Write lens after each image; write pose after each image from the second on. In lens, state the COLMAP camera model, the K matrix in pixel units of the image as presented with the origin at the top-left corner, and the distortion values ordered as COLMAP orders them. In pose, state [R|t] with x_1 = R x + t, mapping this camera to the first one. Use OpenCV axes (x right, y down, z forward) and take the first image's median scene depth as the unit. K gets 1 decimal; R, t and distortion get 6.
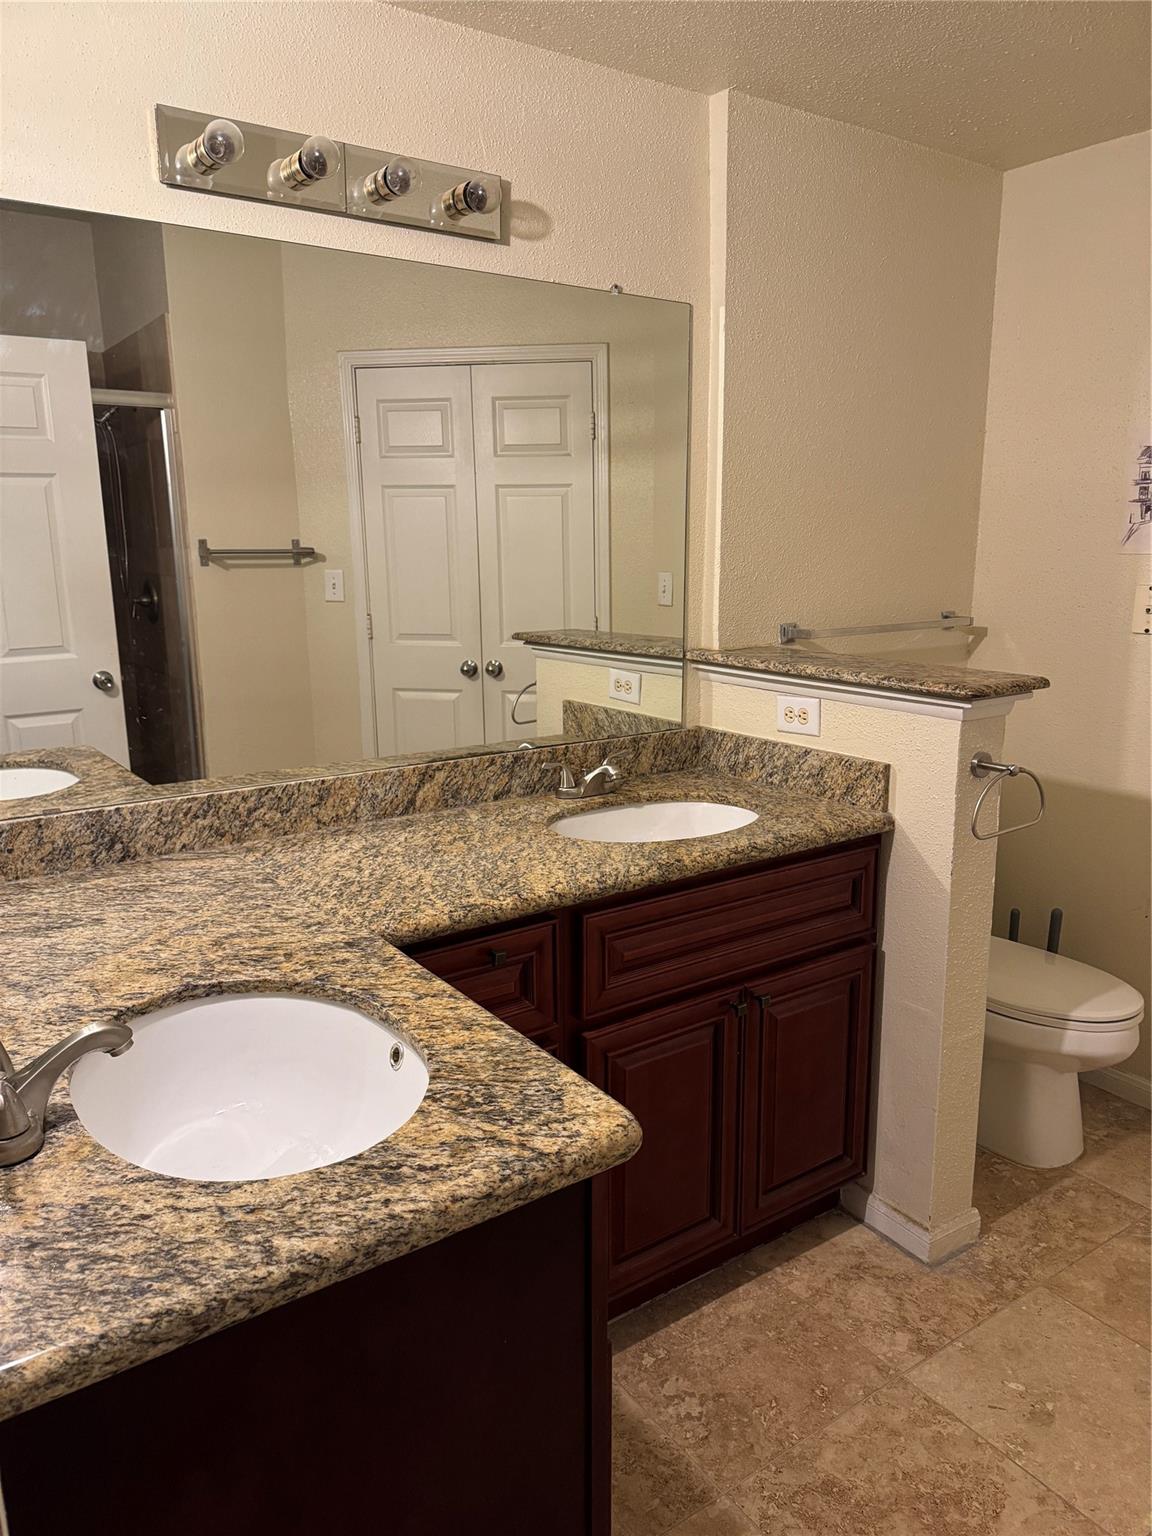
lens RADIAL K [[1070.6, 0, 580.9], [0, 1070.6, 771.1], [0, 0, 1]] dist [0.099134, -0.134279]
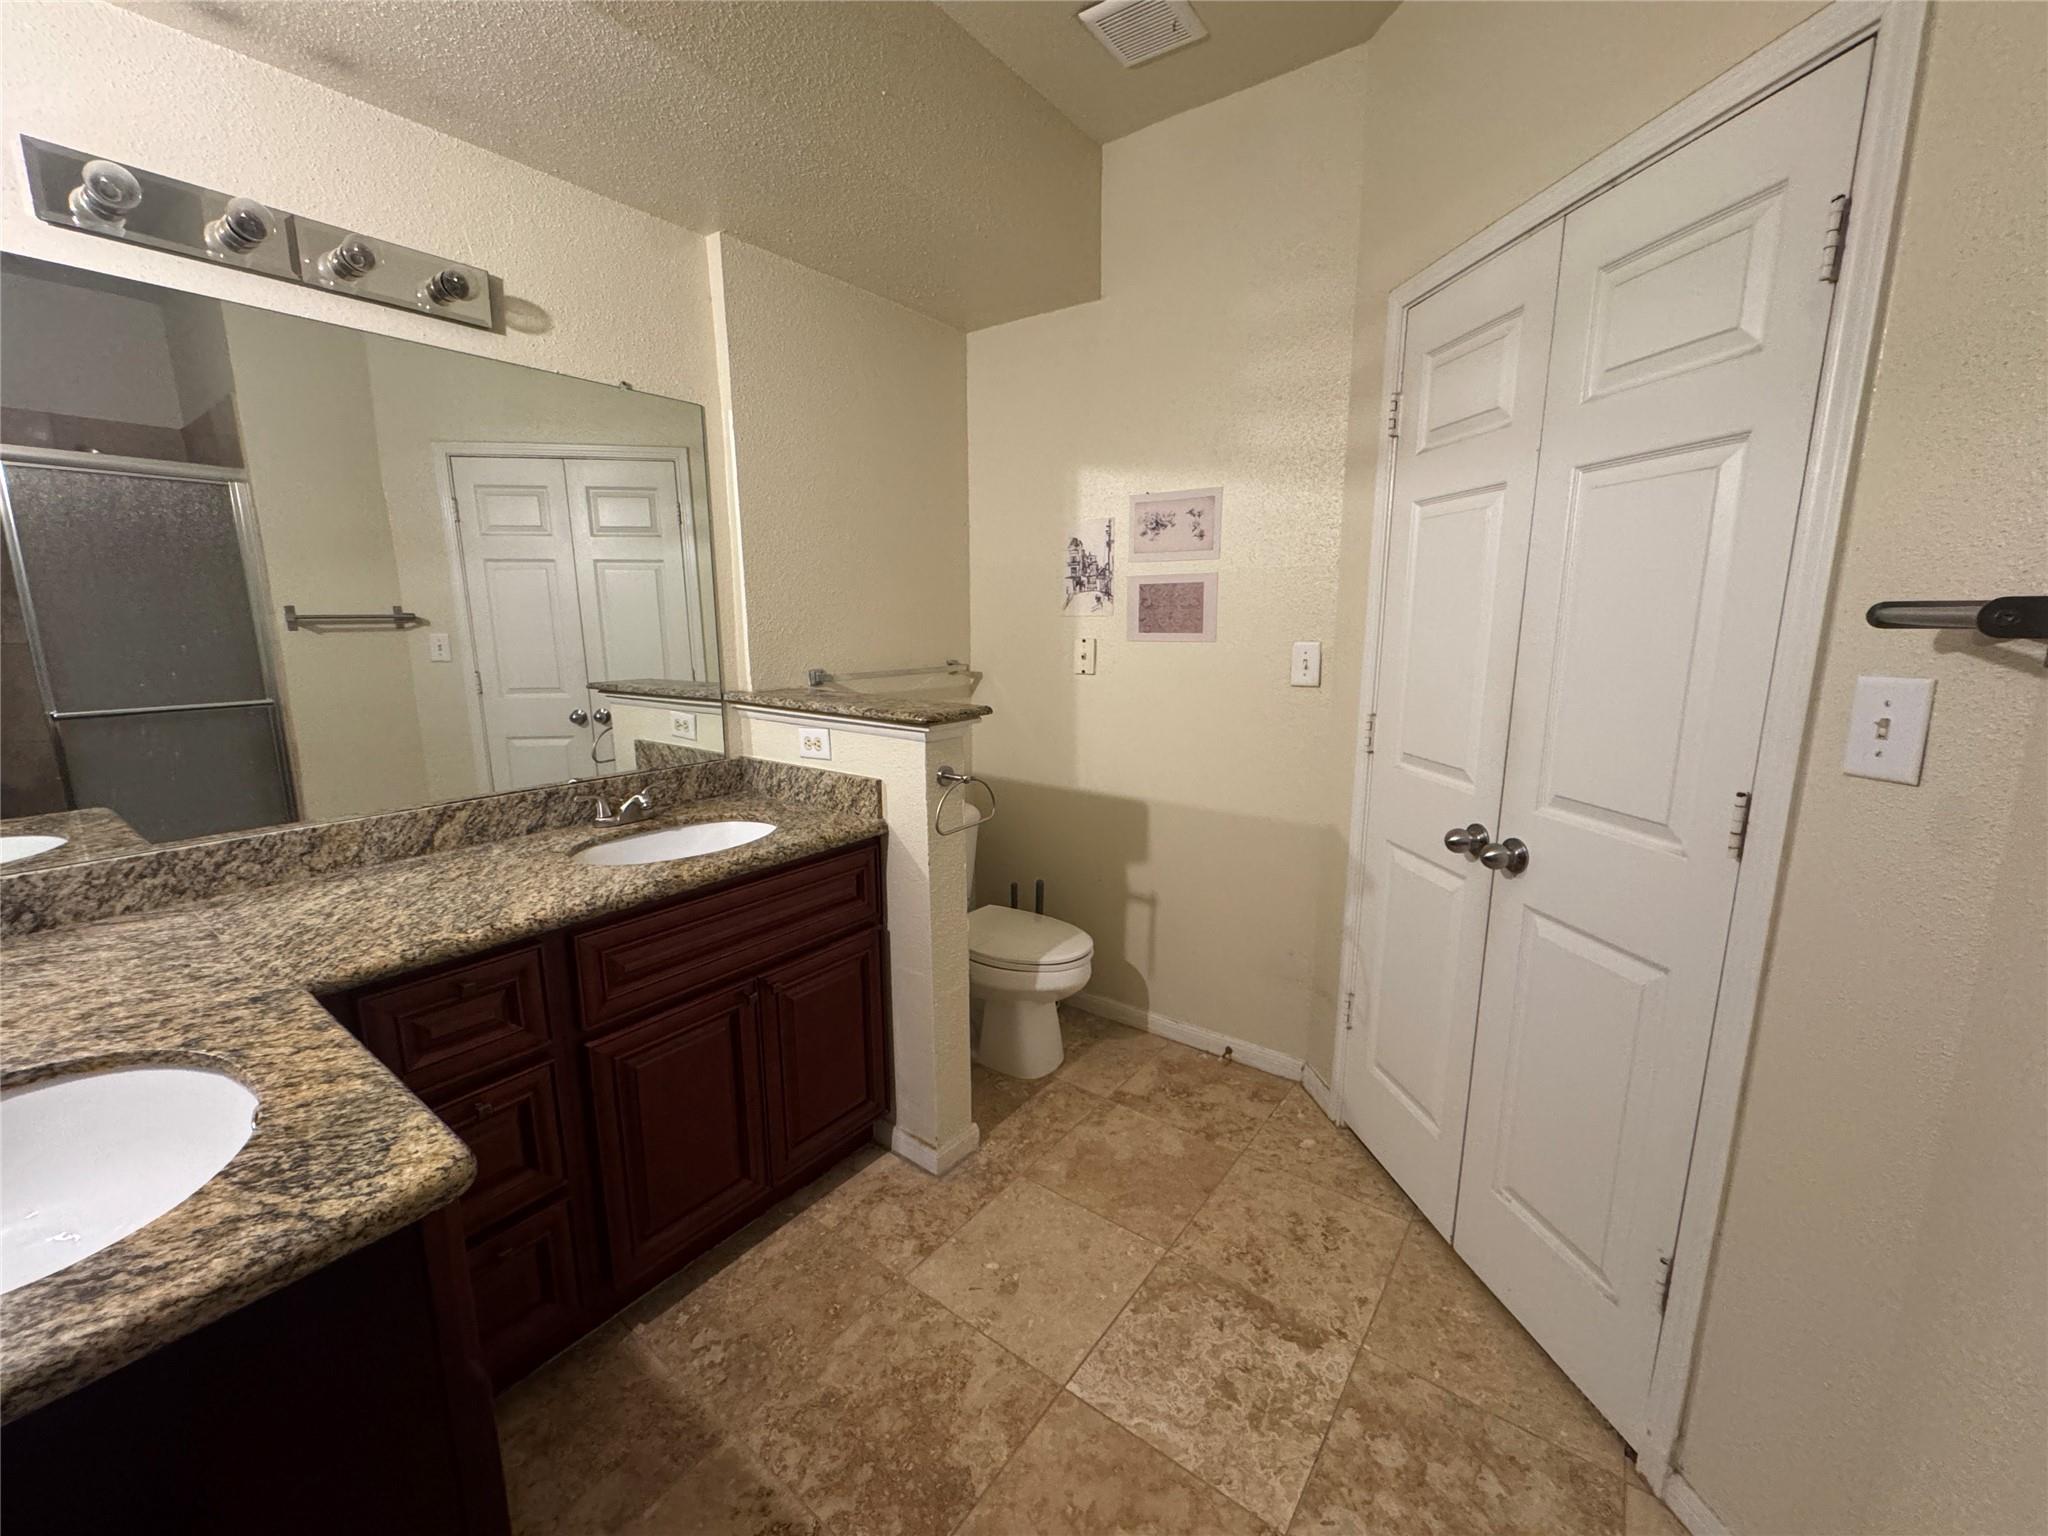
lens RADIAL K [[812.7, 0, 1024.6], [0, 812.7, 765.4], [0, 0, 1]] dist [-0.003627, 0.000708]
pose [[0.950800, -0.053299, 0.305188, 0.156361], [0.062527, 0.997832, -0.020536, 0.006429], [-0.303431, 0.038608, 0.952071, 0.062149]]
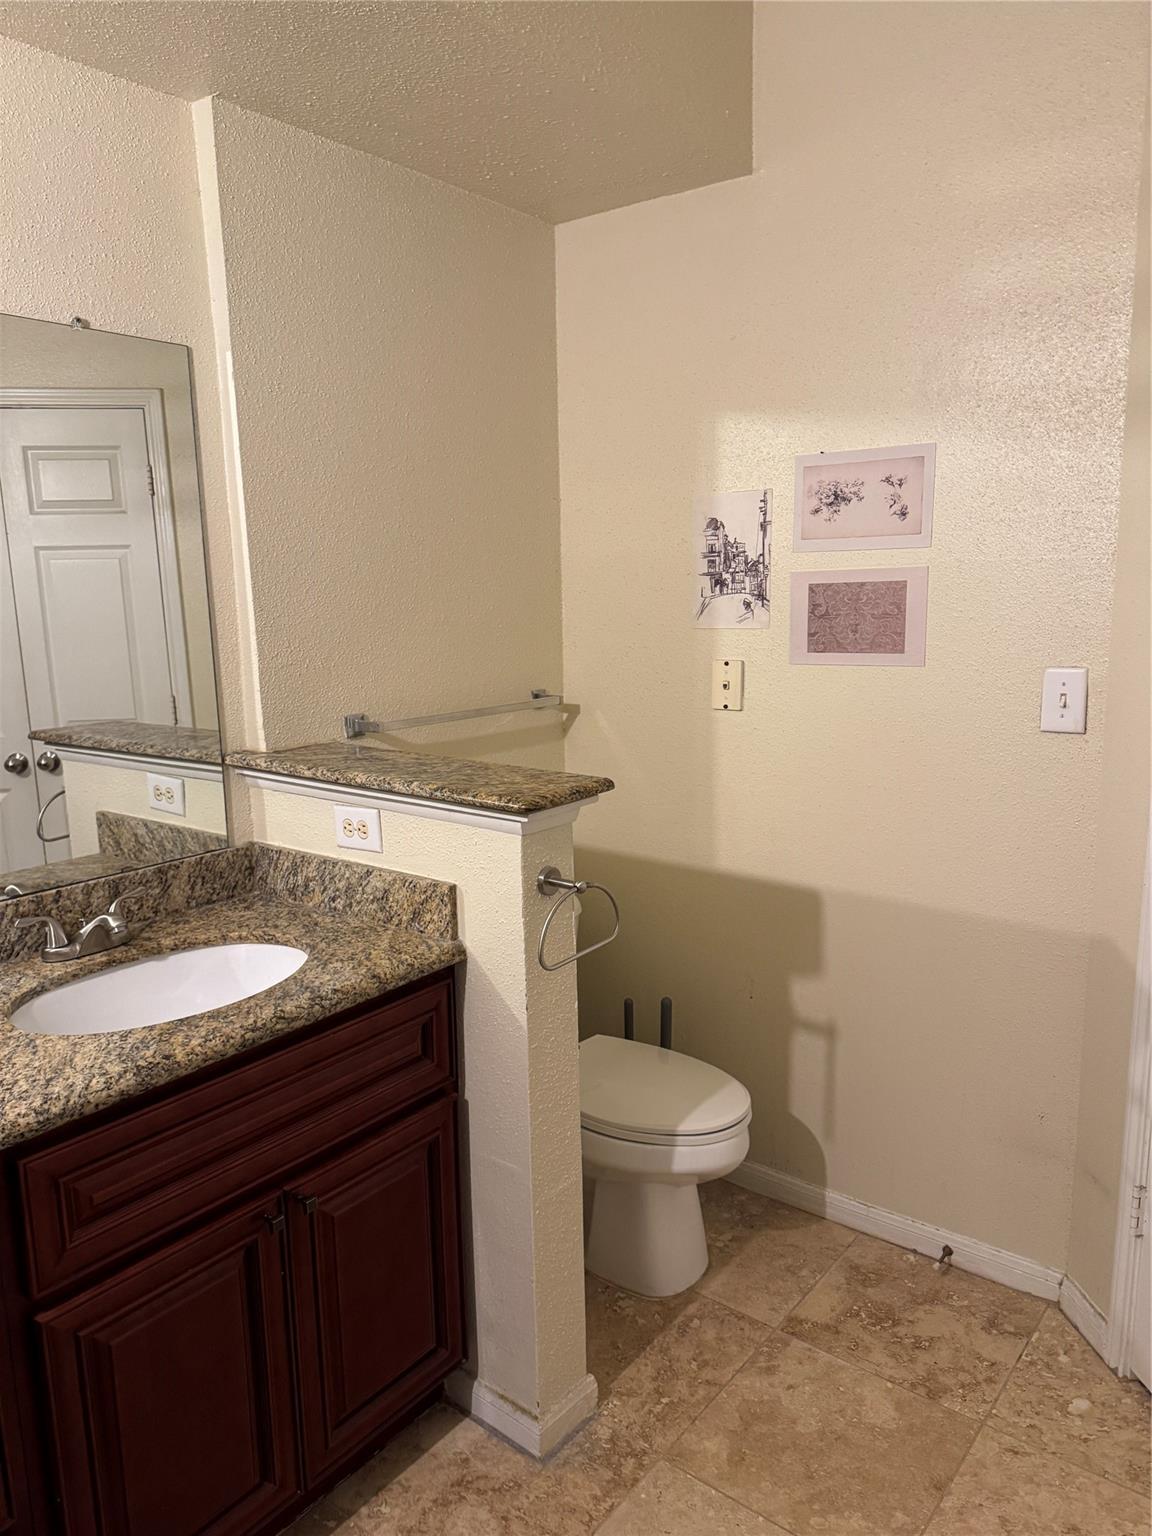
lens RADIAL K [[1066.1, 0, 569.3], [0, 1066.1, 776.8], [0, 0, 1]] dist [0.099243, -0.137087]
pose [[0.958509, -0.063831, 0.277825, 0.138999], [0.073582, 0.996981, -0.024805, -0.063359], [-0.275403, 0.044219, 0.960311, 0.148143]]
